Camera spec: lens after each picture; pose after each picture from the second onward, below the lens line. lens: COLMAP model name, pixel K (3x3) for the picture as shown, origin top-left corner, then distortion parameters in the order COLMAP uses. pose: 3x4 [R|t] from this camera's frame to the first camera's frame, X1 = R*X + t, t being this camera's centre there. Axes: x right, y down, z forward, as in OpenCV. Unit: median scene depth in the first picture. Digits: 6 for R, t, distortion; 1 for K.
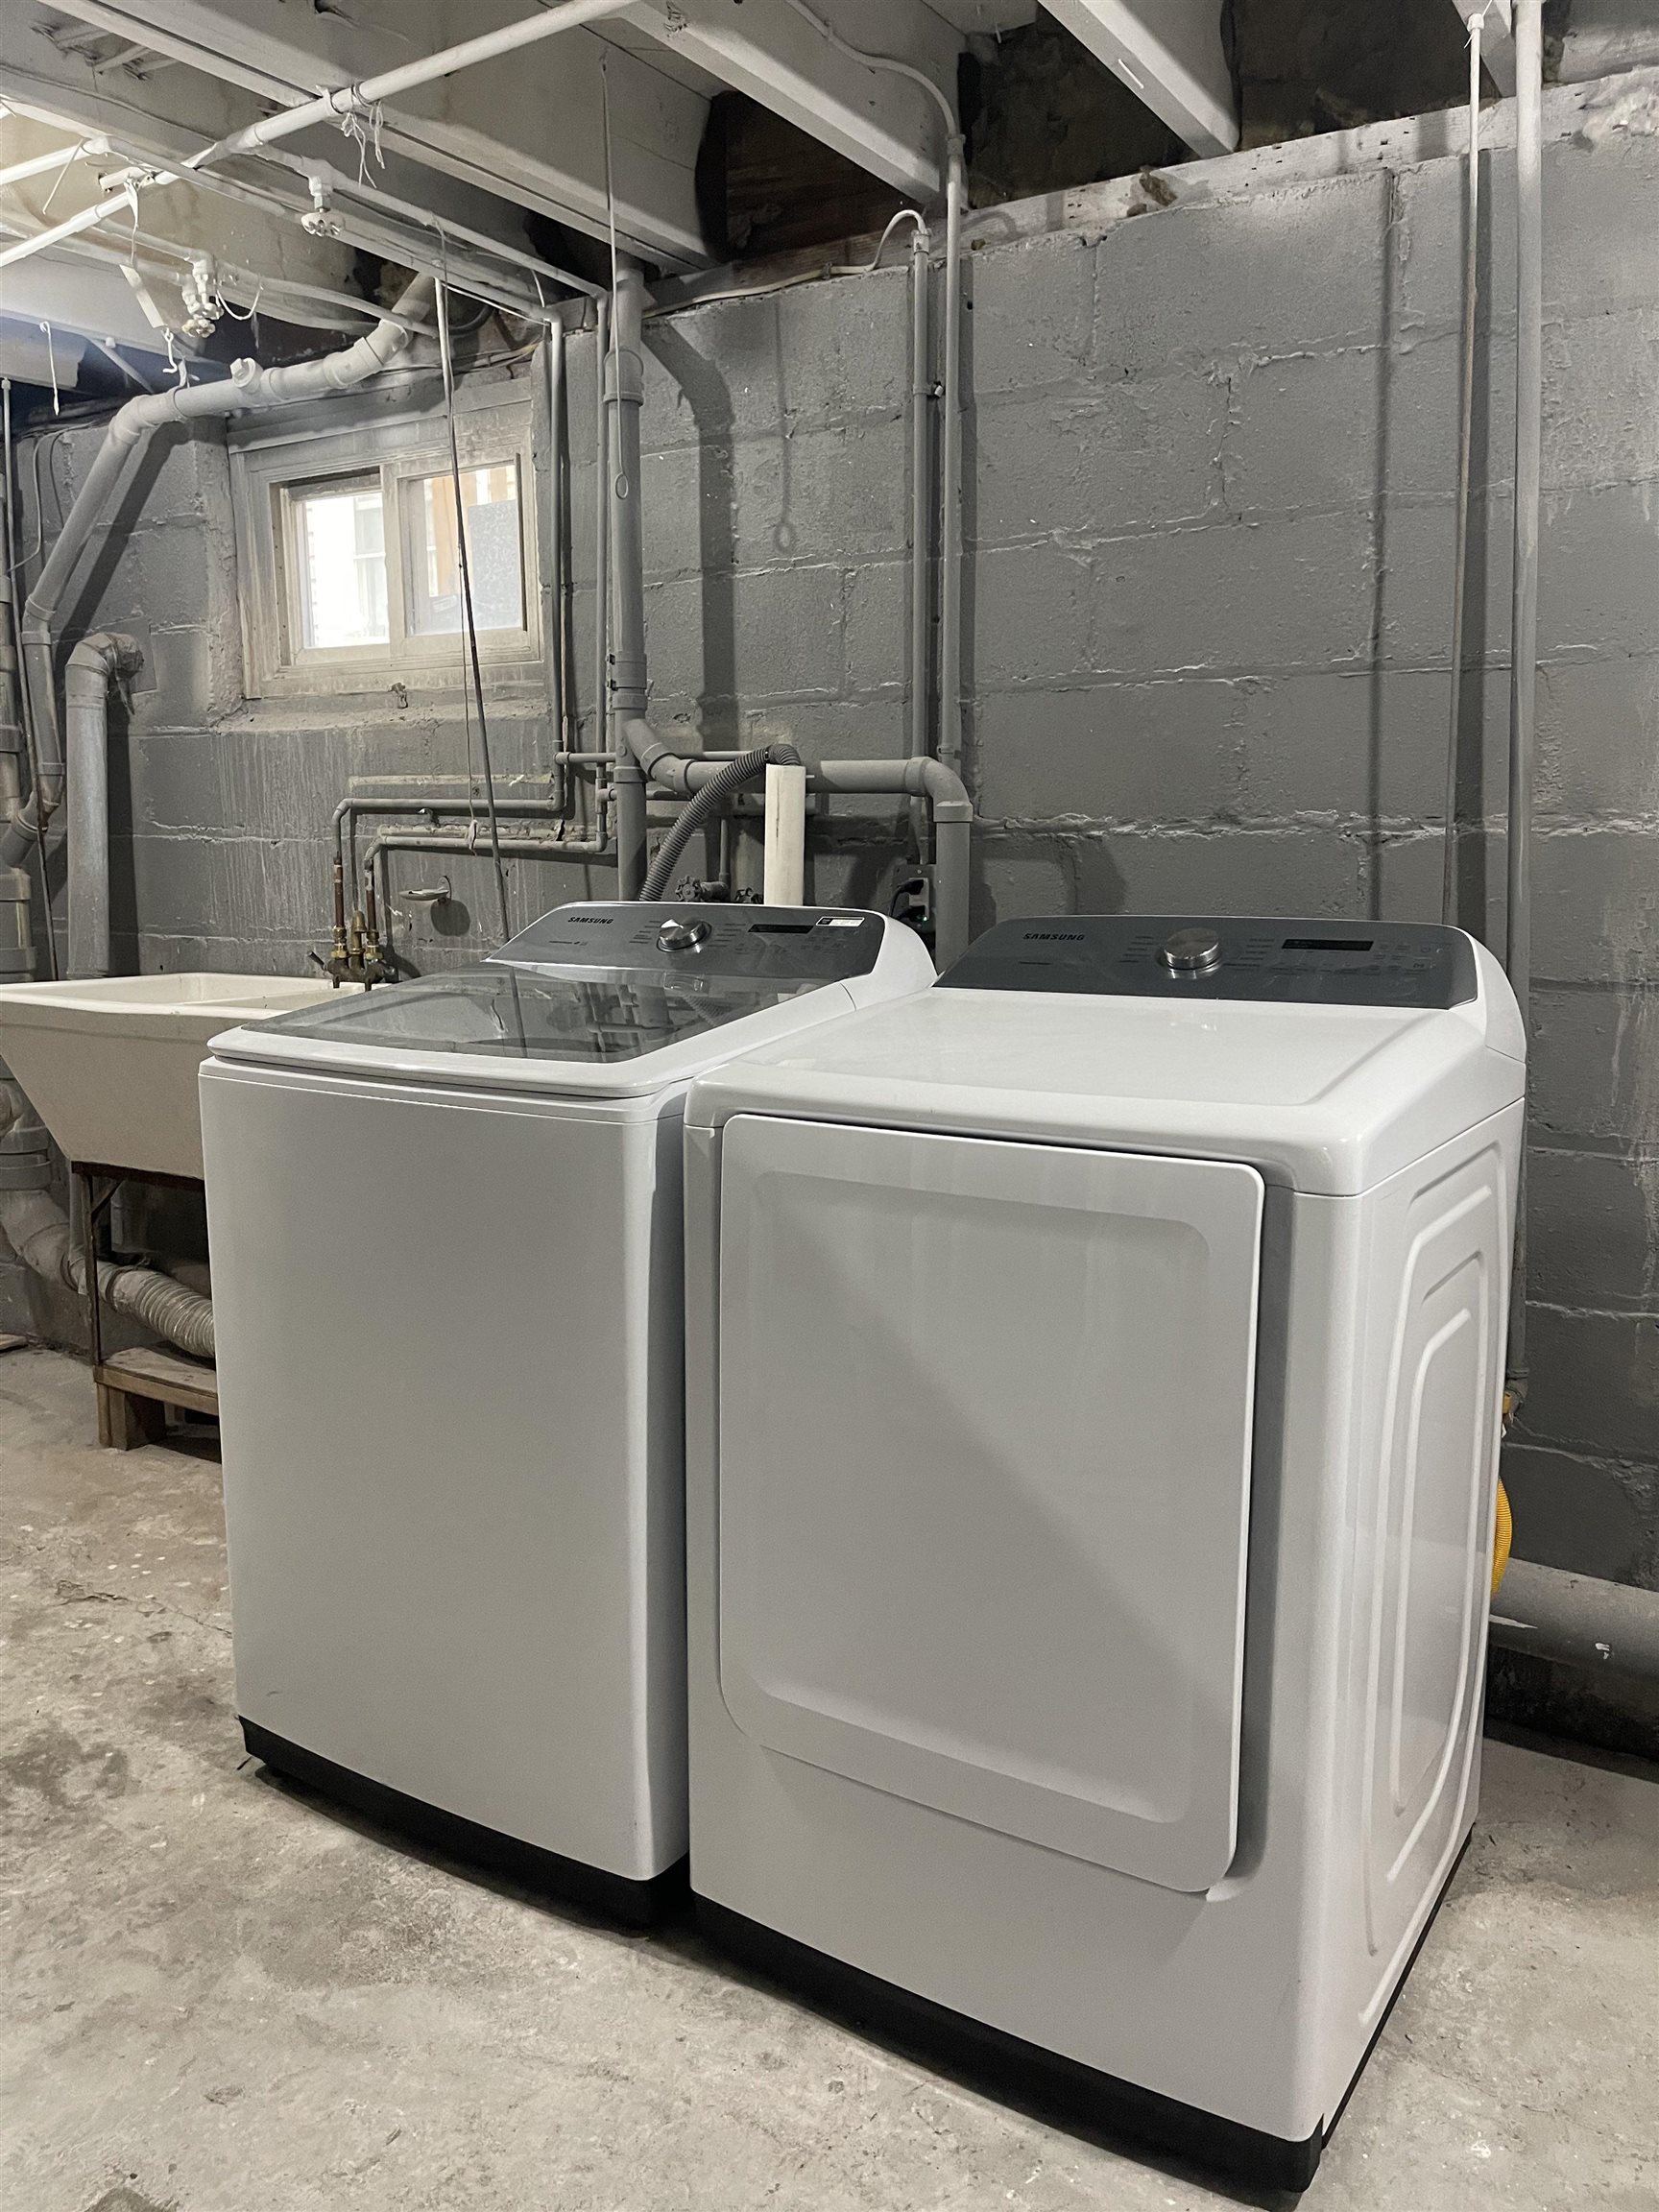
lens RADIAL K [[1668.7, 0, 829.5], [0, 1668.7, 1106.0], [0, 0, 1]] dist [0.069861, -0.089232]
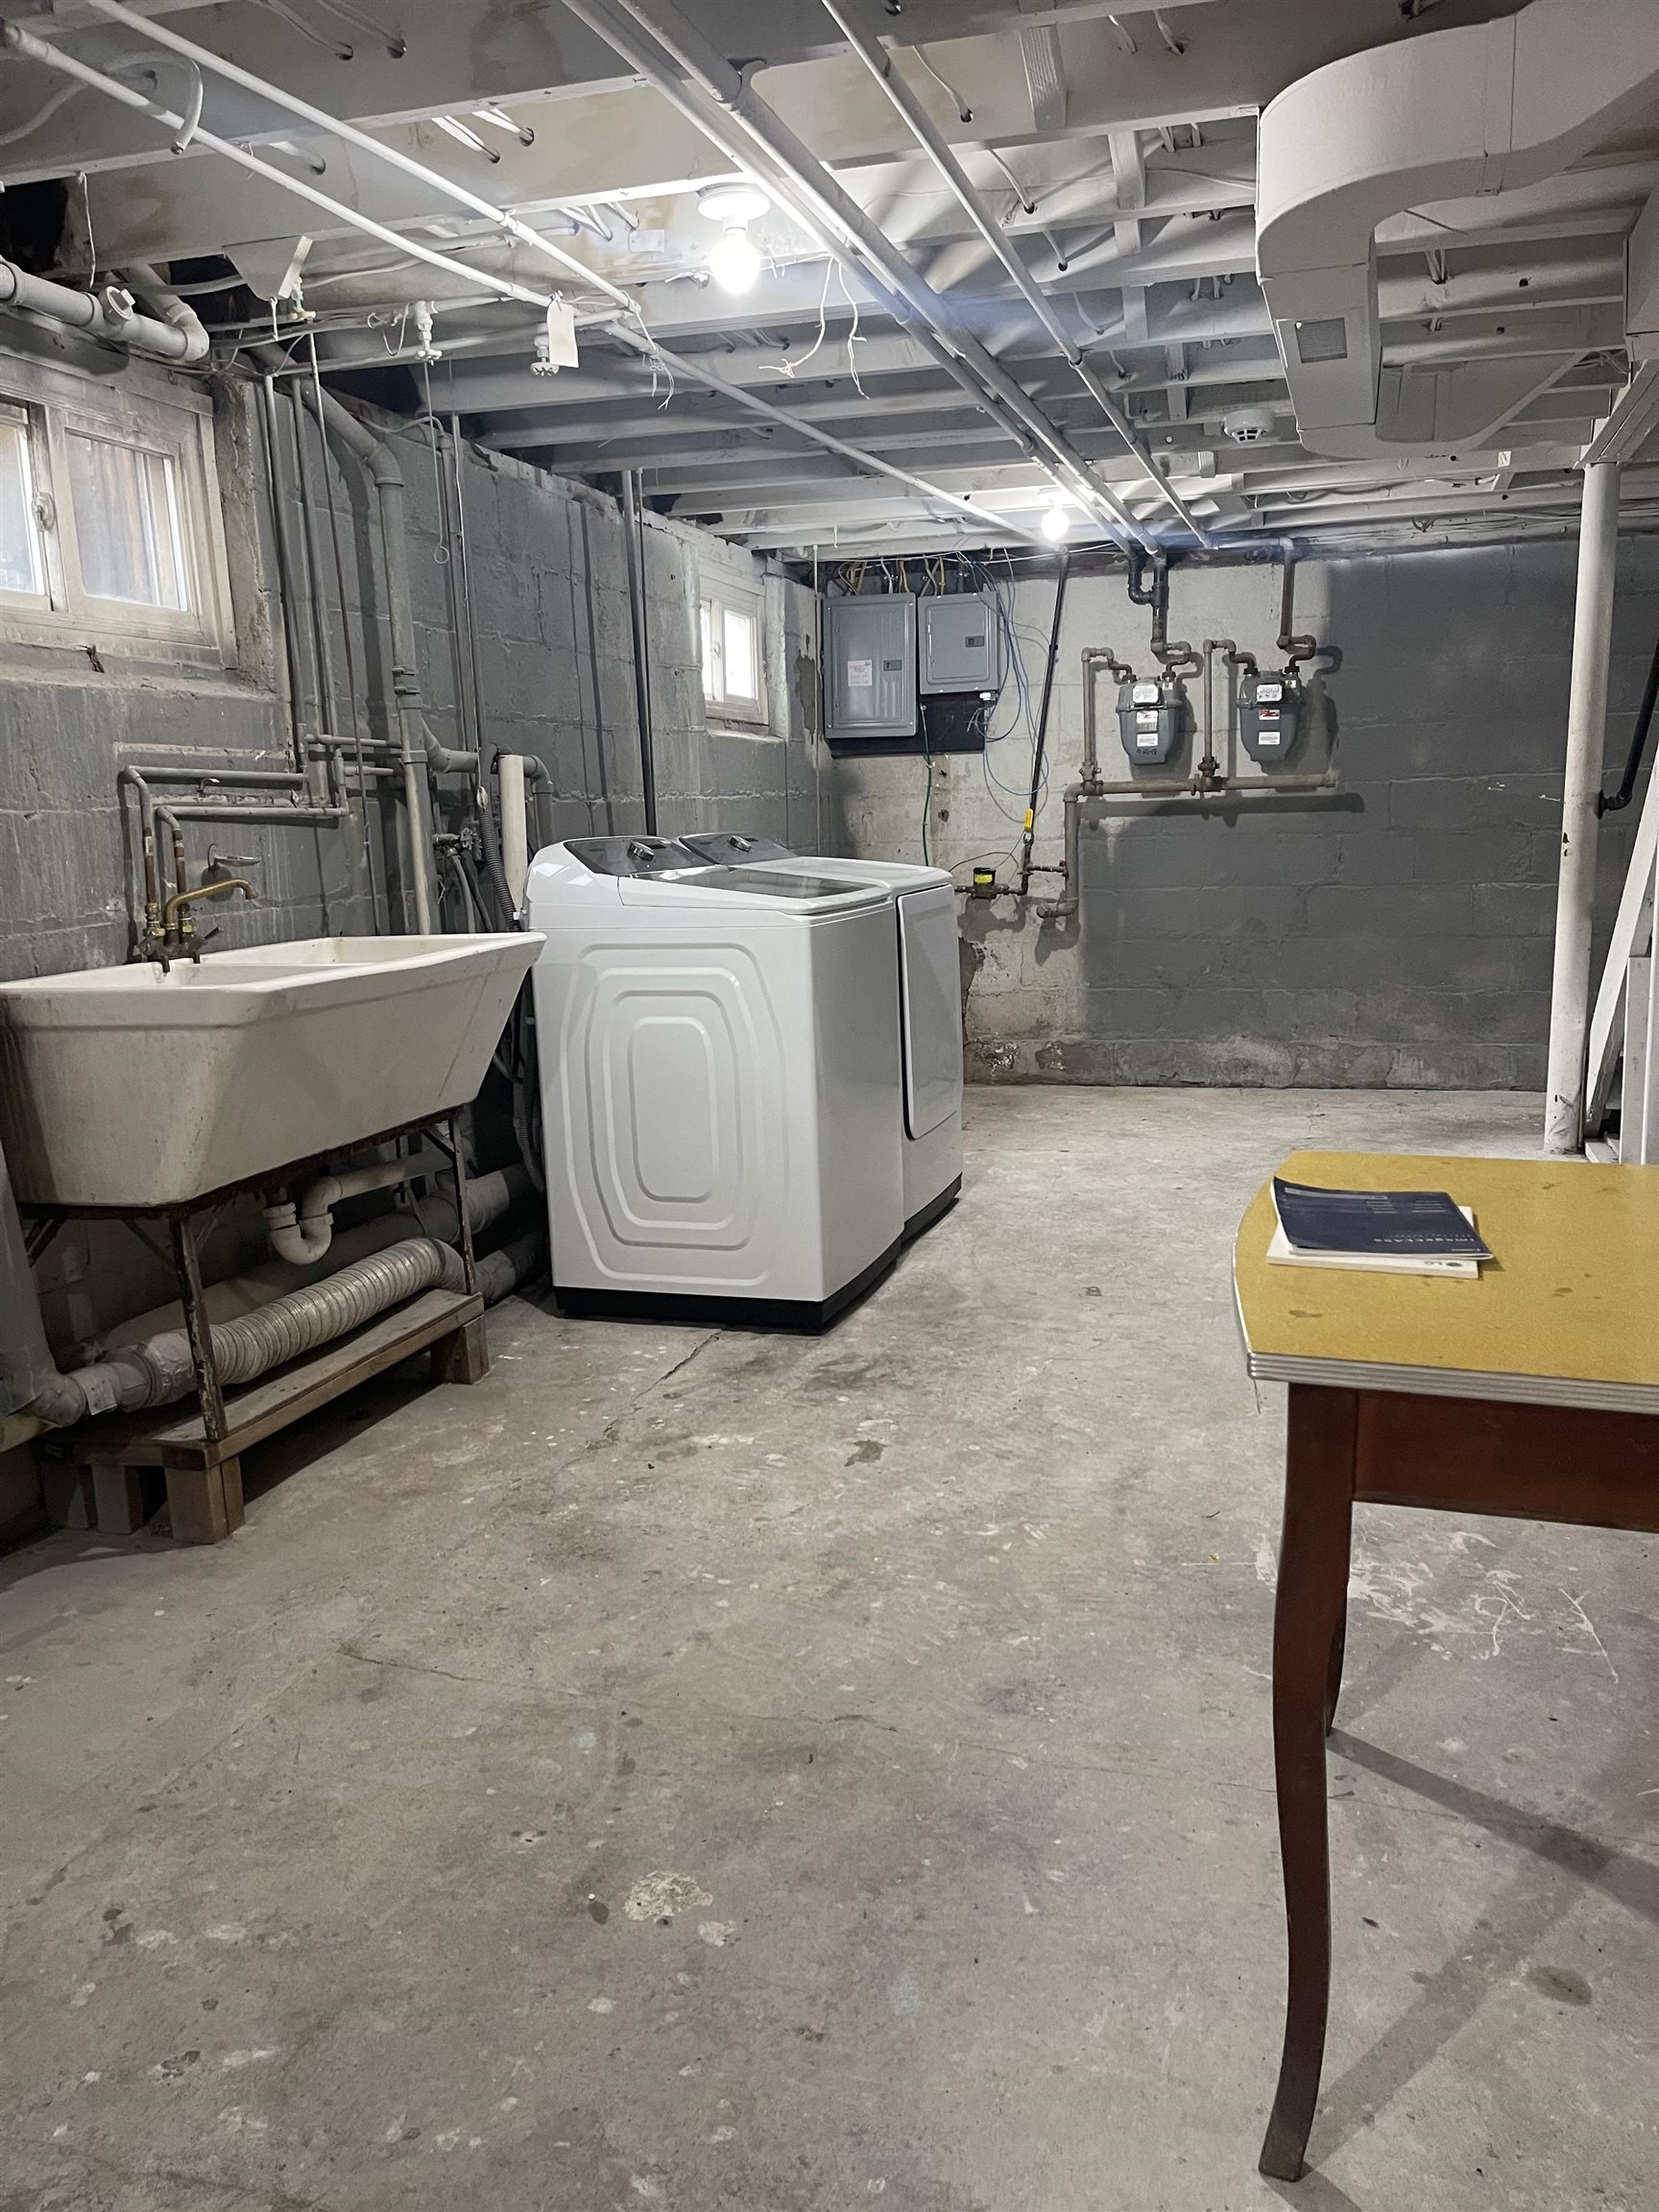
lens RADIAL K [[1668.7, 0, 829.5], [0, 1668.7, 1106.0], [0, 0, 1]] dist [0.069861, -0.089232]
pose [[-0.244769, -0.152408, 0.957528, -1.376077], [0.197237, 0.959092, 0.203075, -0.121736], [-0.949308, 0.238566, -0.204695, 0.914995]]
